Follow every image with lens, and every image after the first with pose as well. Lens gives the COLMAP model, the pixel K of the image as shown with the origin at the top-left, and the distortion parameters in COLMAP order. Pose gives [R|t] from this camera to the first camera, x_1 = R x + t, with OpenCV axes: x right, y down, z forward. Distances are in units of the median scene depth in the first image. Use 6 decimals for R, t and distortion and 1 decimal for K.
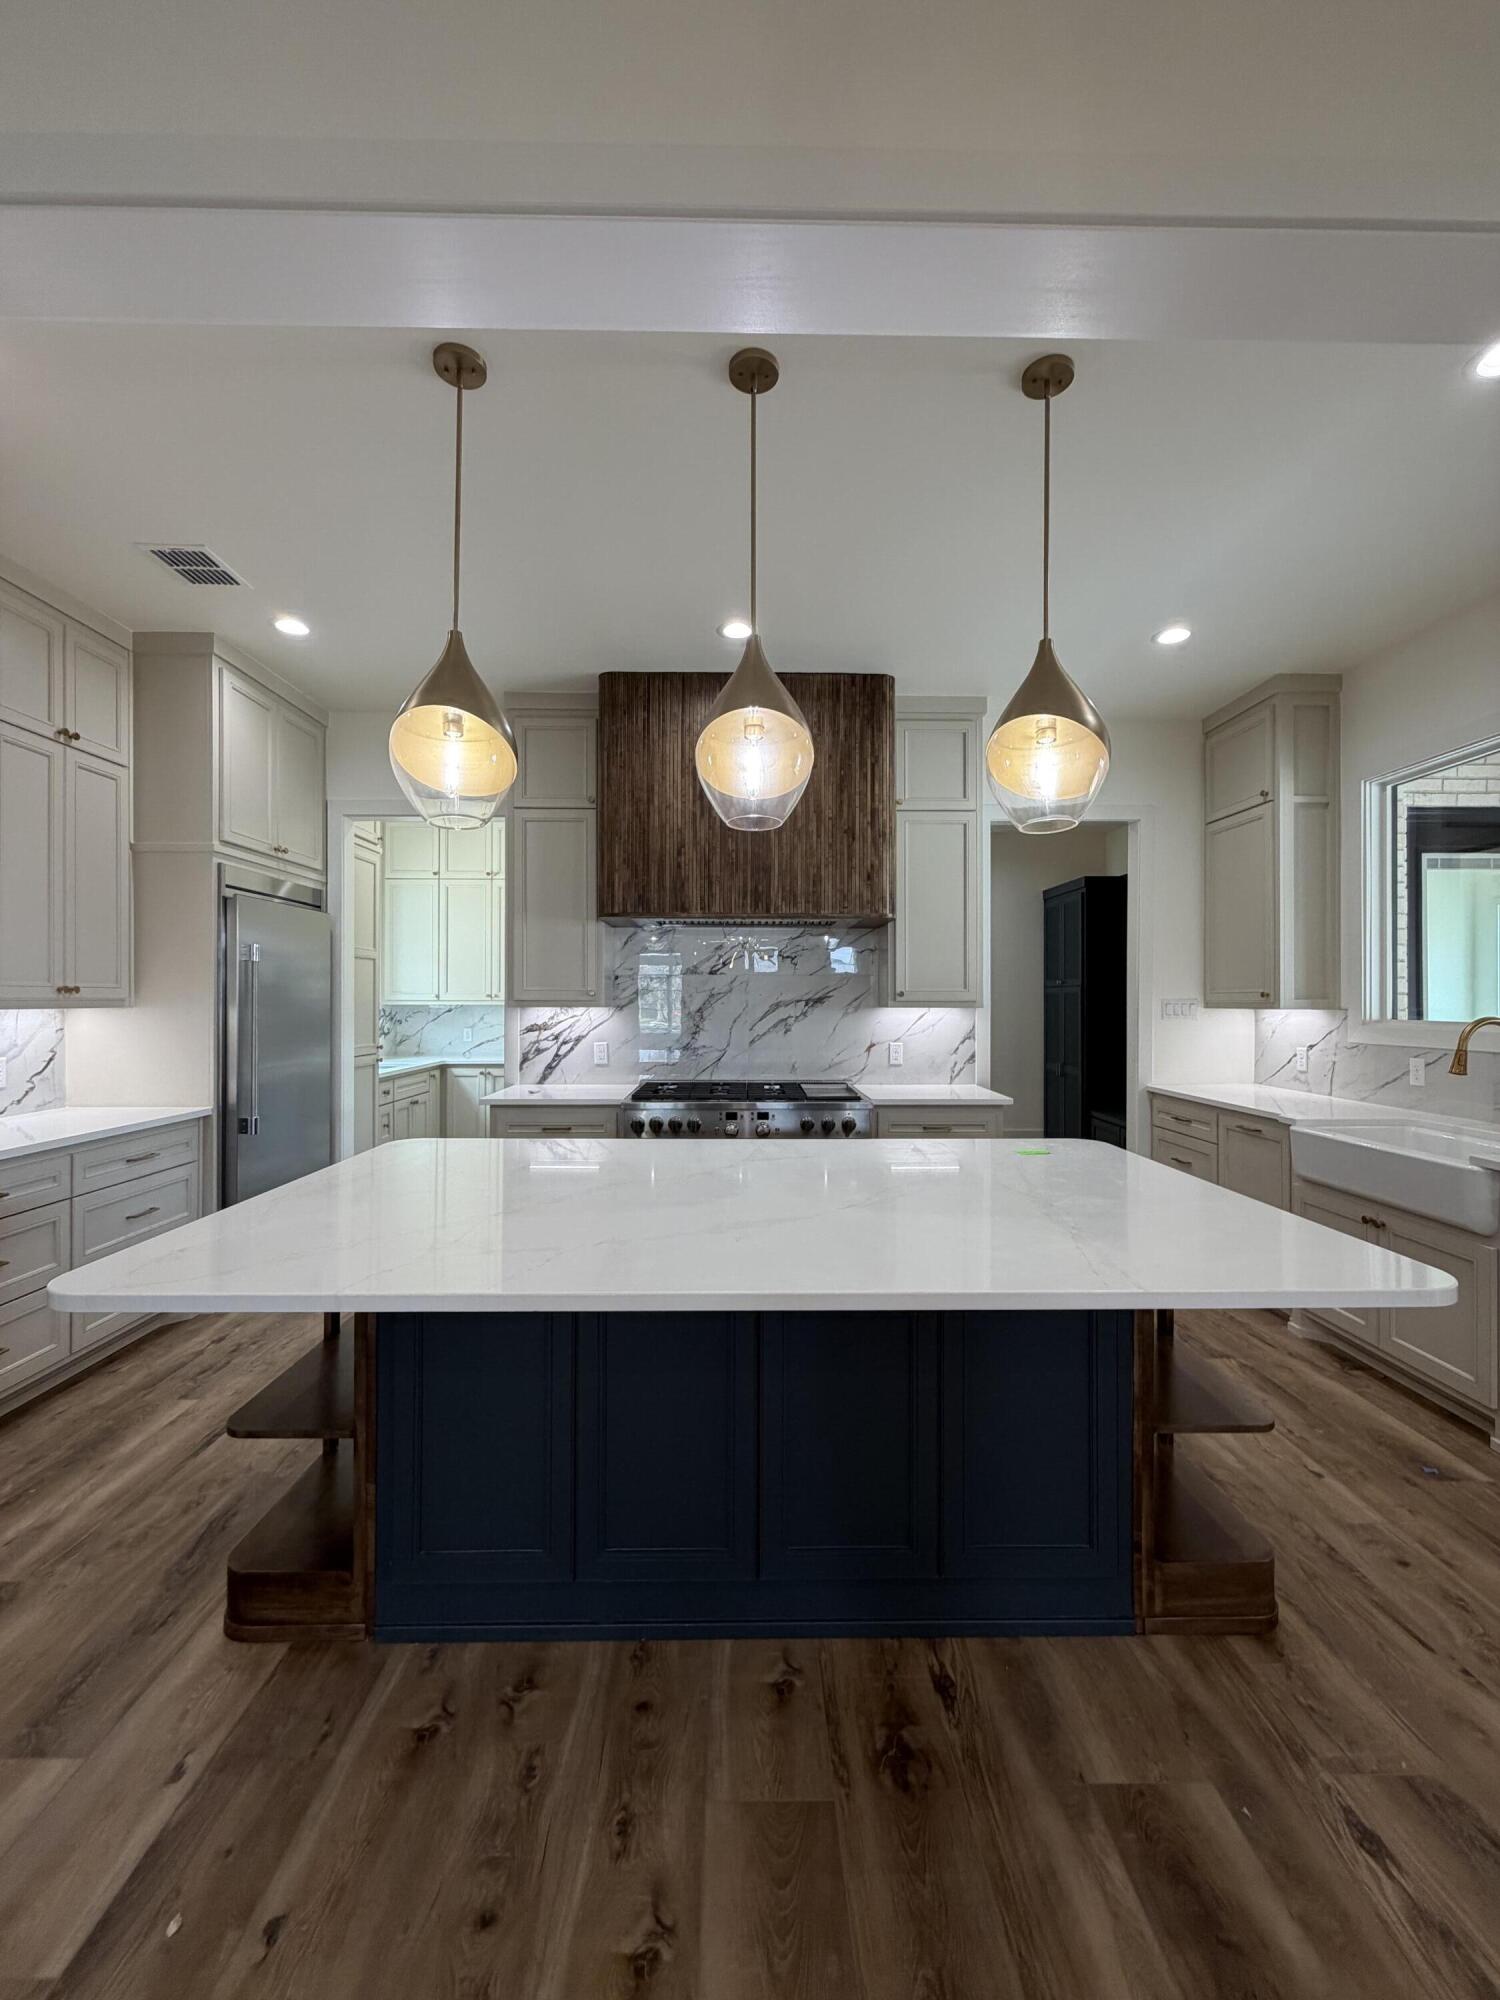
lens RADIAL K [[796.6, 0, 749.5], [0, 796.6, 995.5], [0, 0, 1]] dist [-0.000266, 0.000274]
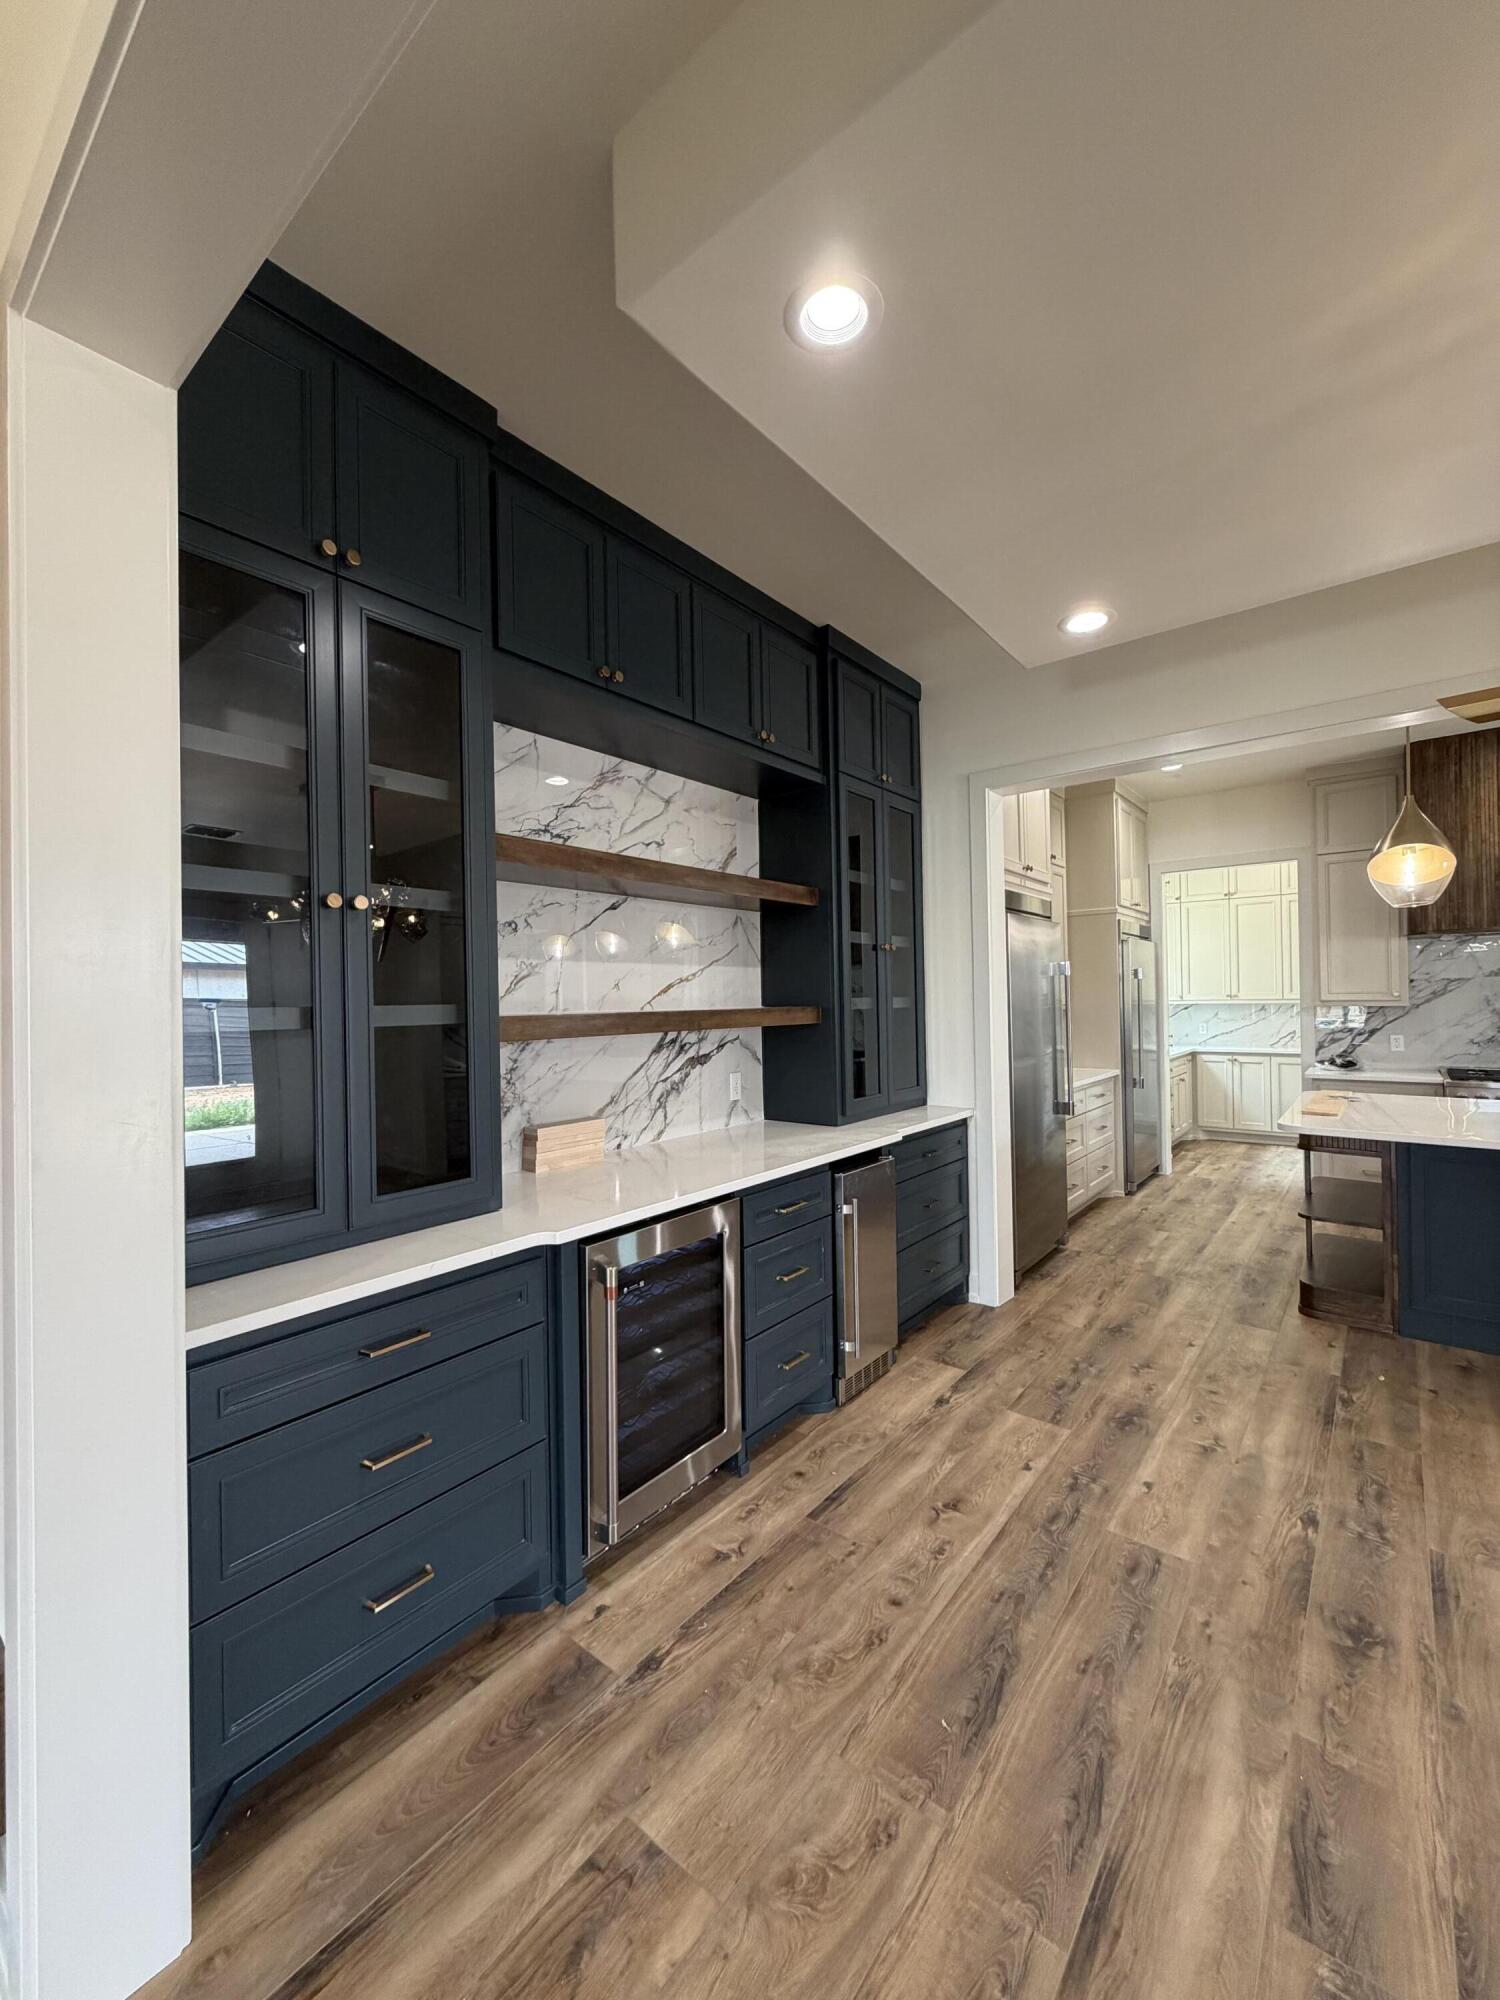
lens RADIAL K [[796.6, 0, 749.5], [0, 796.6, 995.5], [0, 0, 1]] dist [-0.000266, 0.000274]
pose [[0.767512, -0.015603, -0.640845, -0.186927], [0.018877, 0.999820, -0.001735, -0.020329], [0.640757, -0.010766, 0.767668, -0.653200]]
